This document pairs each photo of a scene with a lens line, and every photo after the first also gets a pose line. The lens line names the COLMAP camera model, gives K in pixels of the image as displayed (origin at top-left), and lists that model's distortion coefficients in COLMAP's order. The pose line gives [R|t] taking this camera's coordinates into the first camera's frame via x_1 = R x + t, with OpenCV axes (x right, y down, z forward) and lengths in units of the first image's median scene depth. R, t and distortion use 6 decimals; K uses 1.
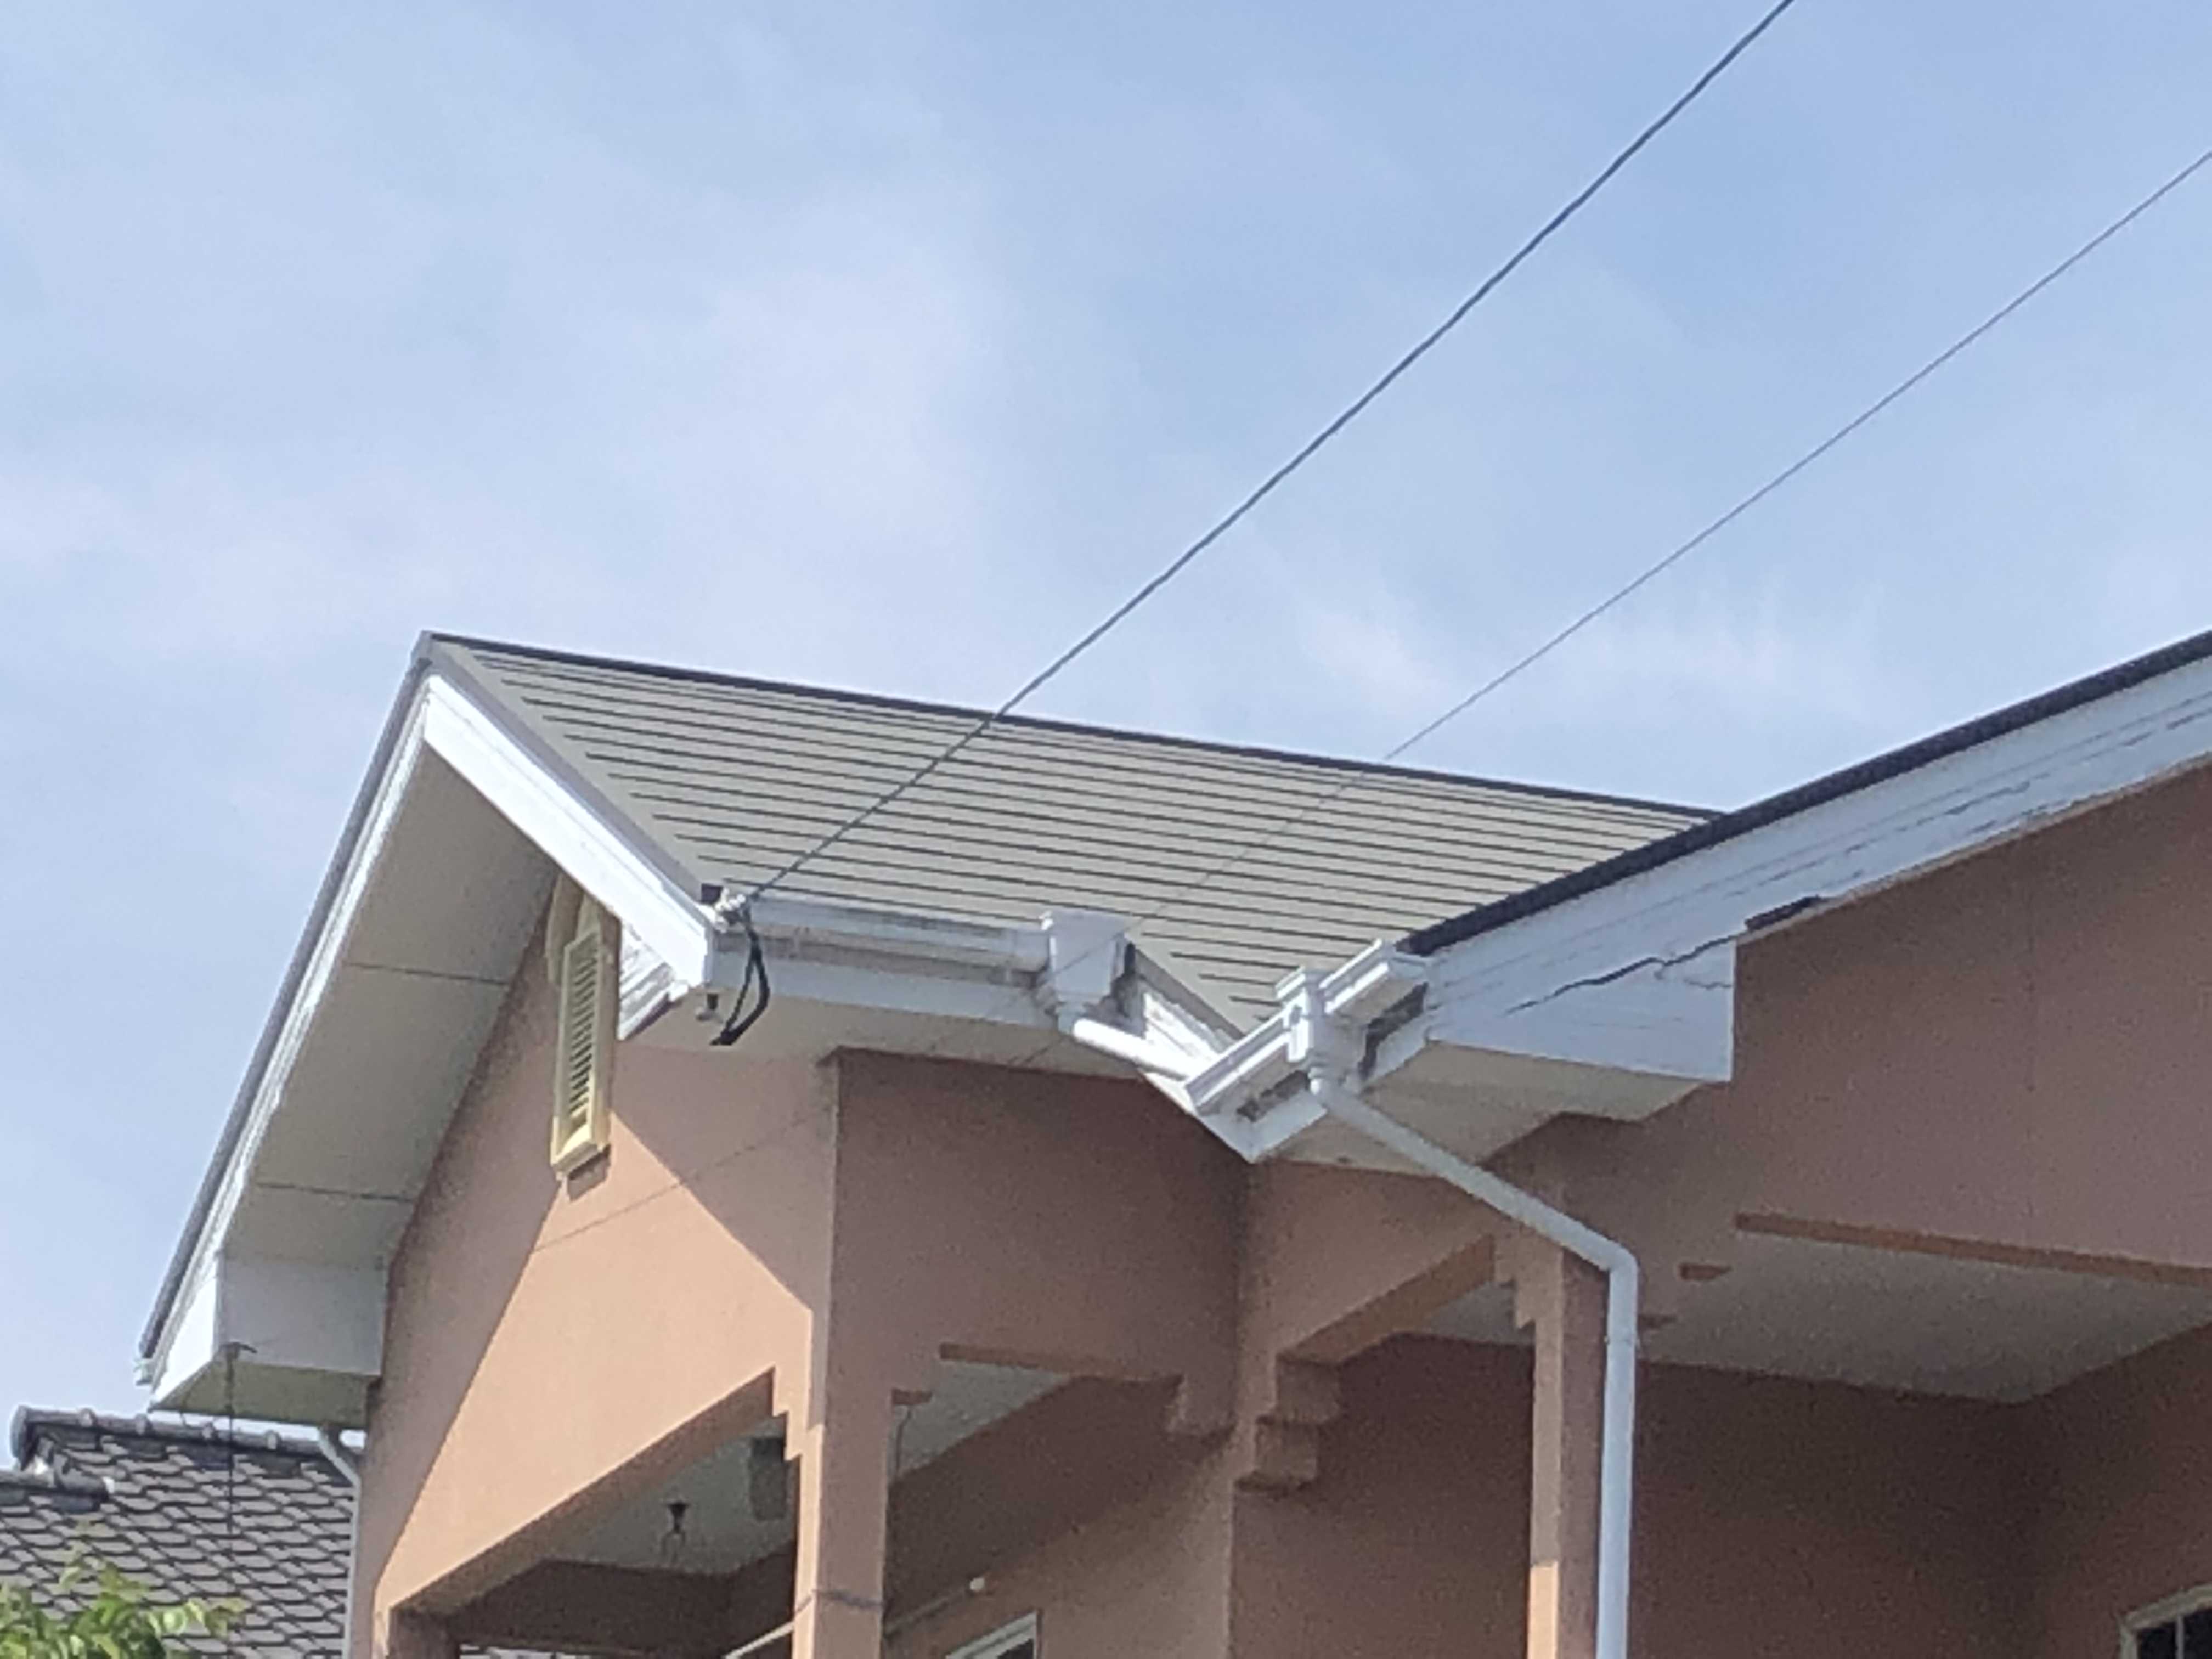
lens RADIAL K [[8892.2, 0, 1106.0], [0, 8892.2, 829.5], [0, 0, 1]] dist [0.116576, 2.327512]
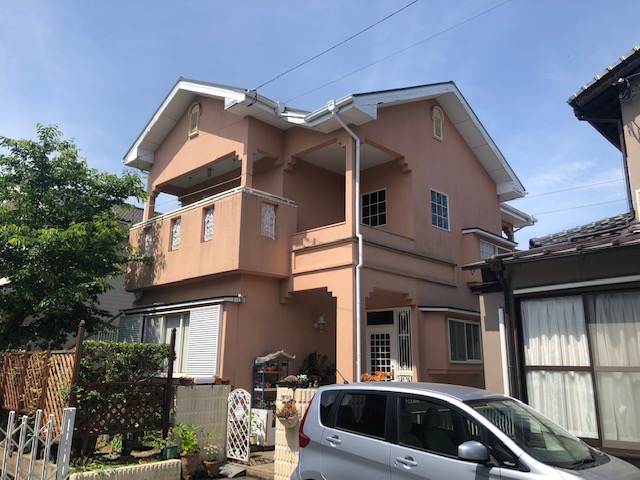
lens RADIAL K [[522.6, 0, 320.0], [0, 522.6, 240.0], [0, 0, 1]] dist [-0.006374, -0.013649]
pose [[0.896511, 0.071712, 0.437179, -0.186660], [-0.094638, 0.995033, 0.030854, 0.126885], [-0.432796, -0.069035, 0.898845, 0.486245]]
